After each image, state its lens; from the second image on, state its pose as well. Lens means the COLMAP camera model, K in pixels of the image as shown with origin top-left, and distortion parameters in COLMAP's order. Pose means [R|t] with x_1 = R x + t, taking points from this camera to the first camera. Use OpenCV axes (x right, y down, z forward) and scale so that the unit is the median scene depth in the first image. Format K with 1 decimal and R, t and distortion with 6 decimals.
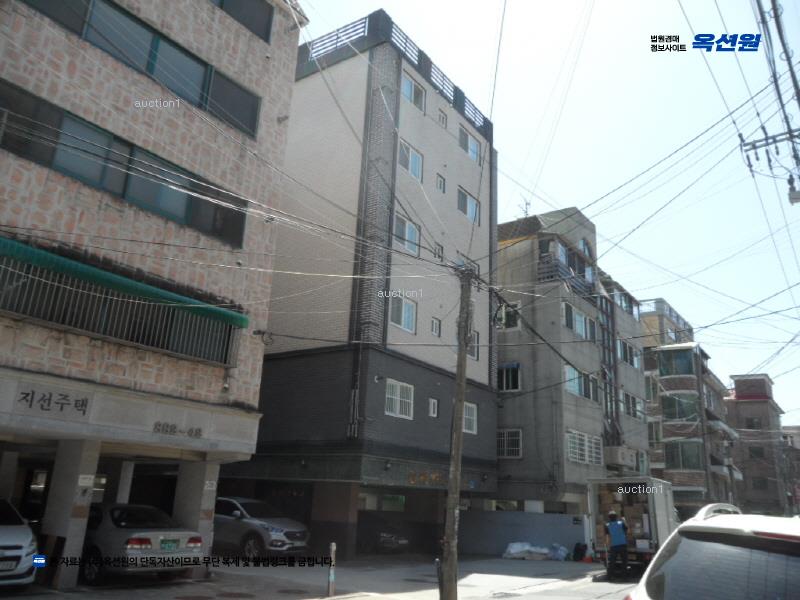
lens RADIAL K [[646.7, 0, 418.9], [0, 646.7, 297.1], [0, 0, 1]] dist [-0.018253, -0.004167]
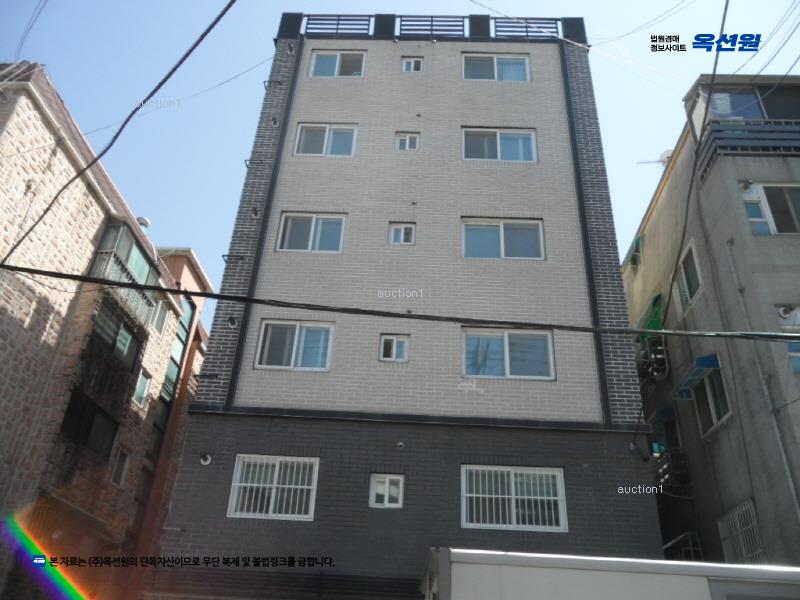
lens RADIAL K [[646.7, 0, 418.9], [0, 646.7, 297.1], [0, 0, 1]] dist [-0.018253, -0.004167]
pose [[0.543733, -0.456767, -0.704073, 0.495400], [0.231830, 0.888026, -0.397071, 0.256919], [0.806603, 0.052675, 0.588741, 0.743032]]
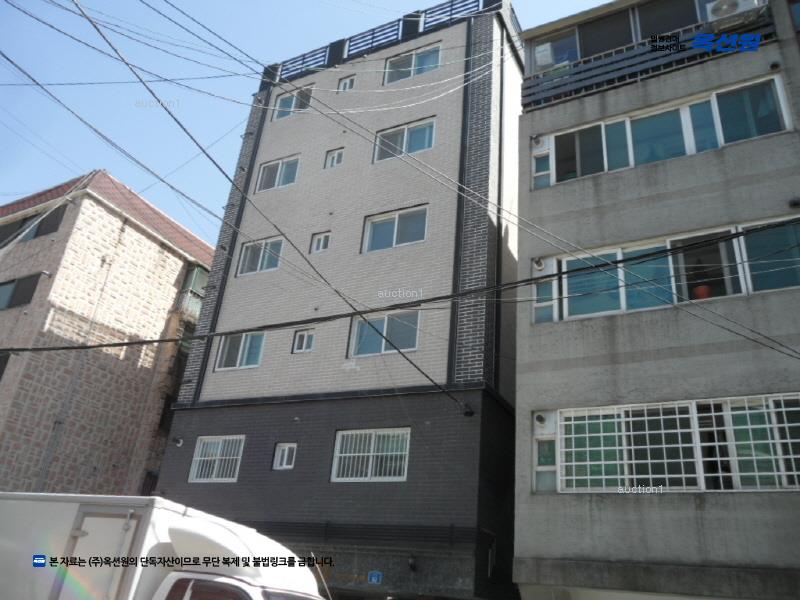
lens RADIAL K [[646.7, 0, 418.9], [0, 646.7, 297.1], [0, 0, 1]] dist [-0.018253, -0.004167]
pose [[0.126054, -0.476425, -0.870132, 0.728421], [0.220603, 0.868628, -0.443643, 0.371243], [0.967184, -0.136031, 0.214595, 1.064781]]
